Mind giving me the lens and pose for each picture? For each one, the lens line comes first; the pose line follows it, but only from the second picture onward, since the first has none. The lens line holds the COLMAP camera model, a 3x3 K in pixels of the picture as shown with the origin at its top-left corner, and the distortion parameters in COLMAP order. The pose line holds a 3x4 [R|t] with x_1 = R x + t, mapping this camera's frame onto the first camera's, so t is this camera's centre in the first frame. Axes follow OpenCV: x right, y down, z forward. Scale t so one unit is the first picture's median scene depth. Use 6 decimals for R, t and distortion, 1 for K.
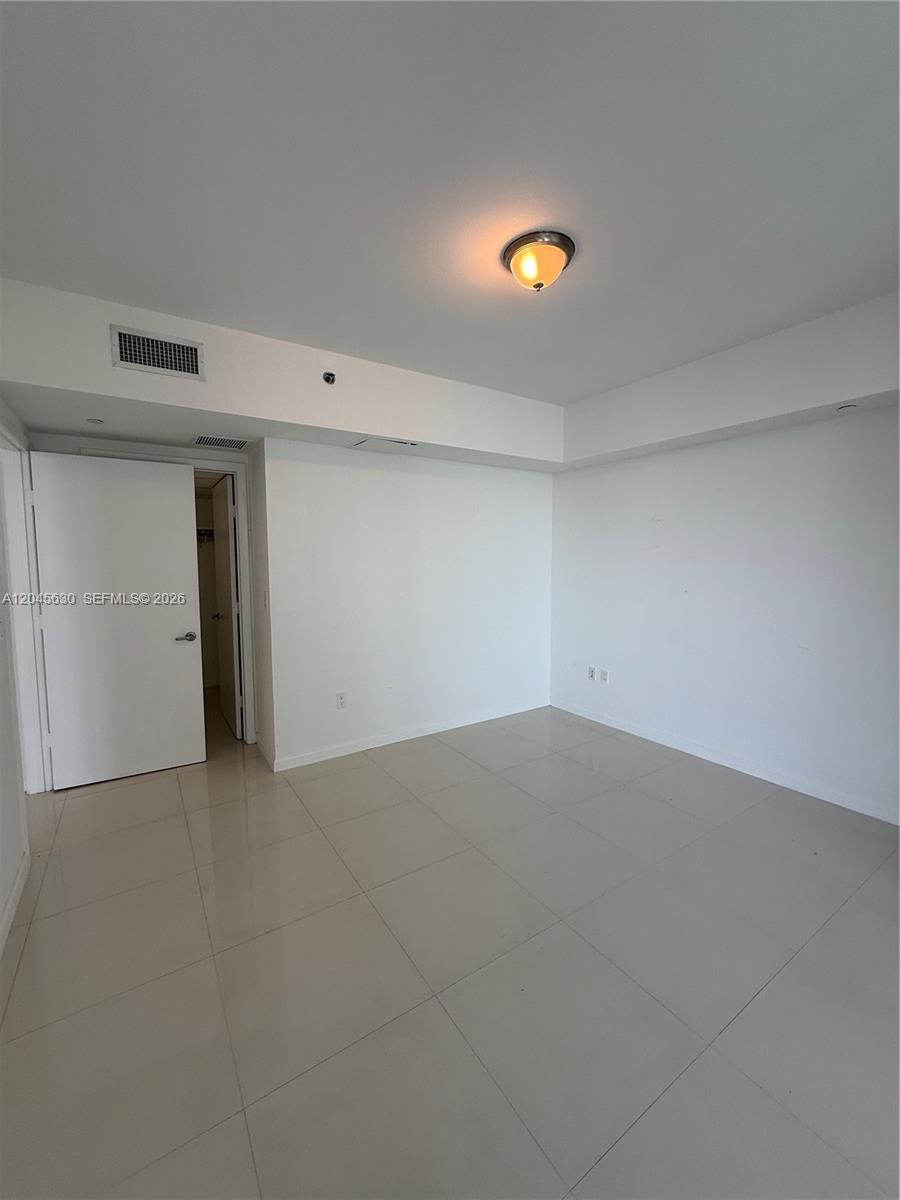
lens RADIAL K [[479.7, 0, 455.5], [0, 479.7, 603.0], [0, 0, 1]] dist [0.002288, -0.000252]
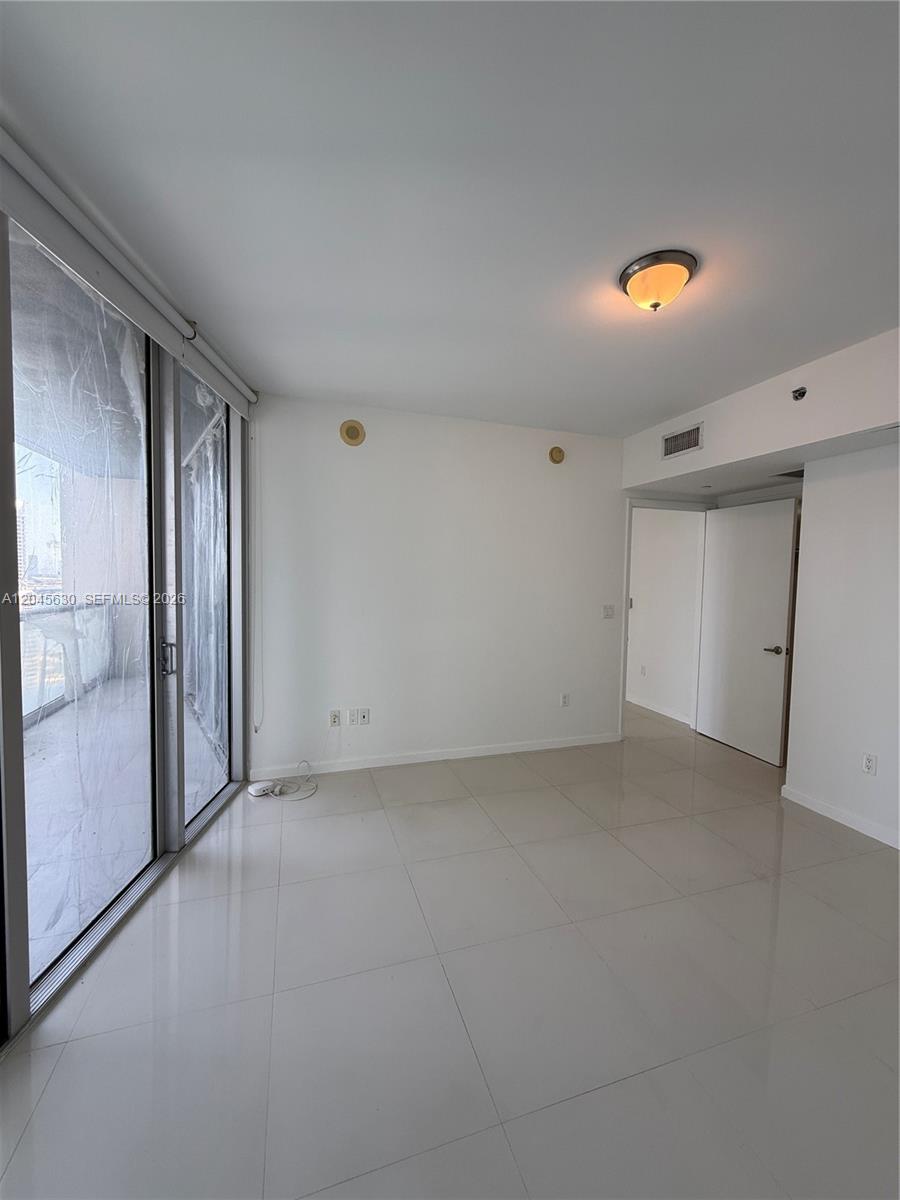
lens RADIAL K [[479.7, 0, 453.9], [0, 479.7, 598.4], [0, 0, 1]] dist [0.002288, -0.000252]
pose [[-0.259323, 0.054944, -0.964227, 0.856236], [-0.107137, 0.990582, 0.085260, -0.076608], [0.959830, 0.125414, -0.250994, 0.637066]]
